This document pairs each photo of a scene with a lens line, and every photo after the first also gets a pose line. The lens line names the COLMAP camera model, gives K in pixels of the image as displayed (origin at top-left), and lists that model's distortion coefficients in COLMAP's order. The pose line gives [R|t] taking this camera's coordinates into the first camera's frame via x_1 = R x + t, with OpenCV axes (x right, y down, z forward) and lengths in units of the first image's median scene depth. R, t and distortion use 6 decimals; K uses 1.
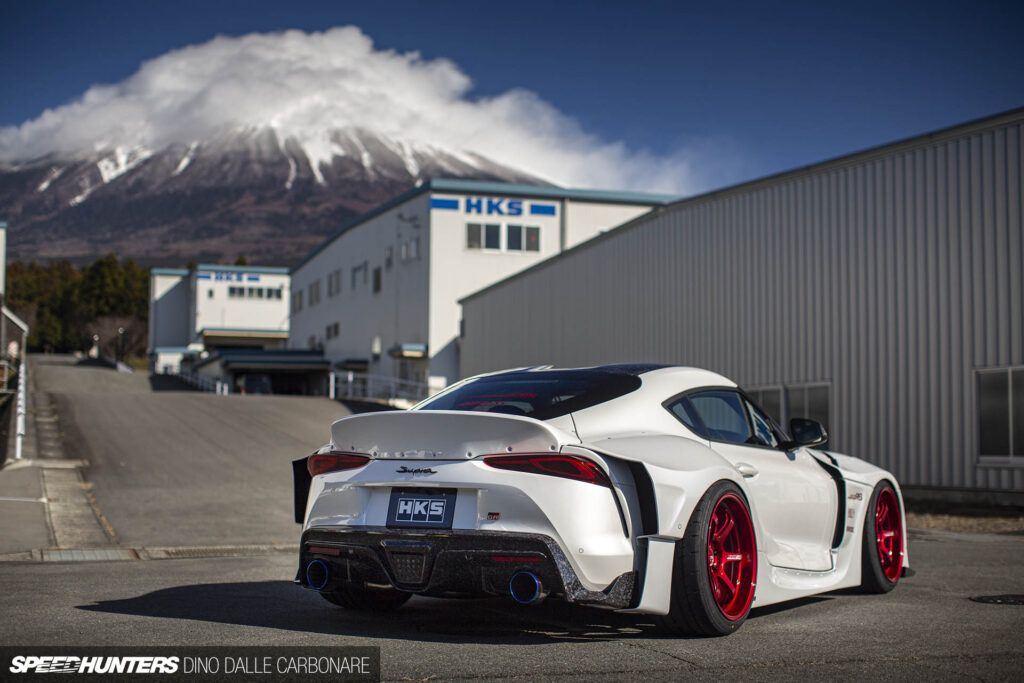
lens RADIAL K [[1540.5, 0, 512.0], [0, 1540.5, 341.5], [0, 0, 1]] dist [-0.042193, -0.041689]
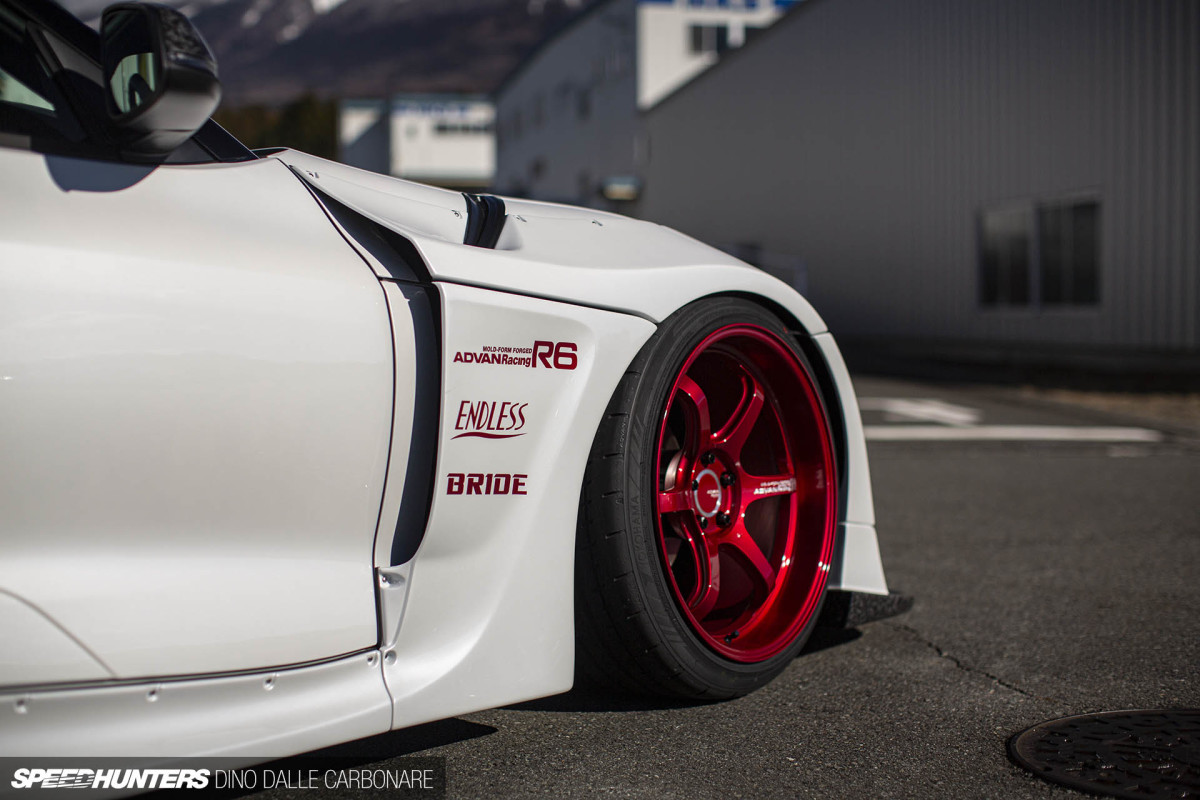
lens RADIAL K [[1805.2, 0, 600.0], [0, 1805.2, 400.0], [0, 0, 1]] dist [-0.042193, -0.041689]
pose [[0.992875, -0.005513, -0.119033, 0.379635], [0.018908, 0.993562, 0.111697, 0.105463], [0.117651, -0.113152, 0.986588, 0.989599]]
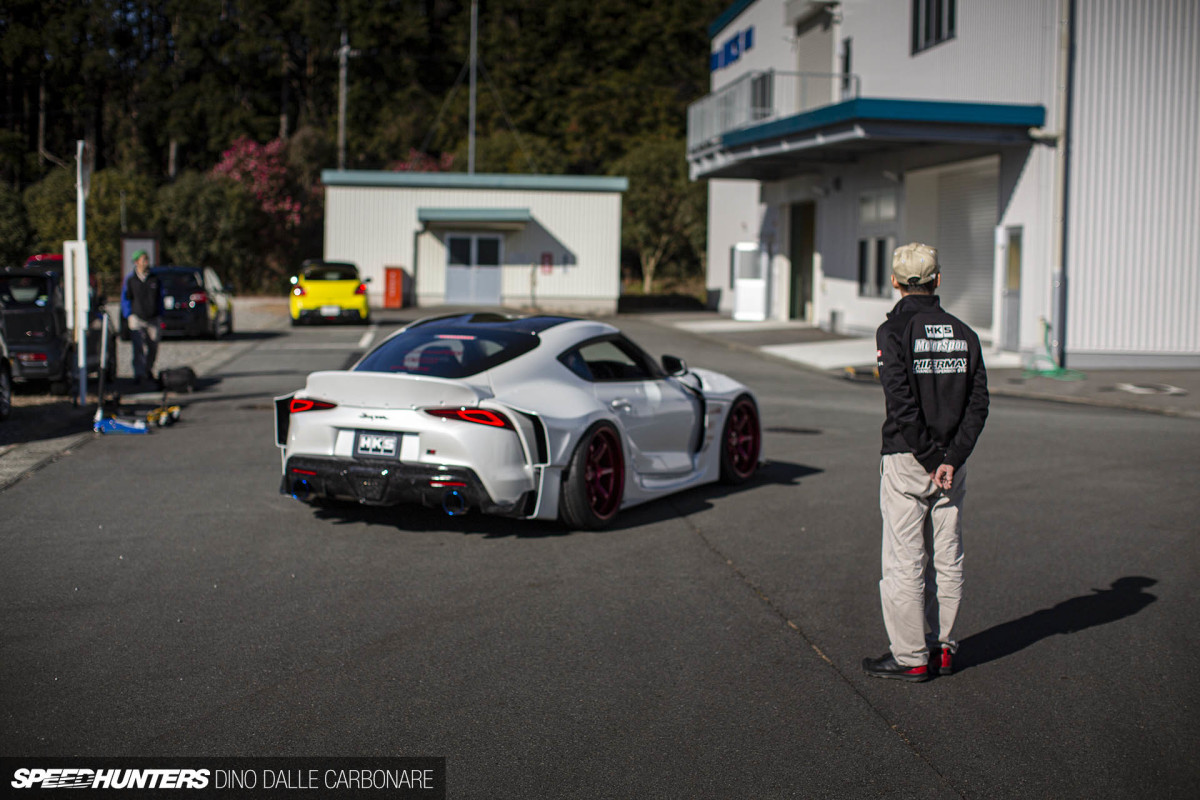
lens RADIAL K [[1805.2, 0, 600.0], [0, 1805.2, 400.0], [0, 0, 1]] dist [-0.042193, -0.041689]
pose [[0.995478, 0.005308, 0.094845, -0.013992], [-0.019682, 0.988296, 0.151275, -0.180714], [-0.092932, -0.152457, 0.983931, -0.611924]]
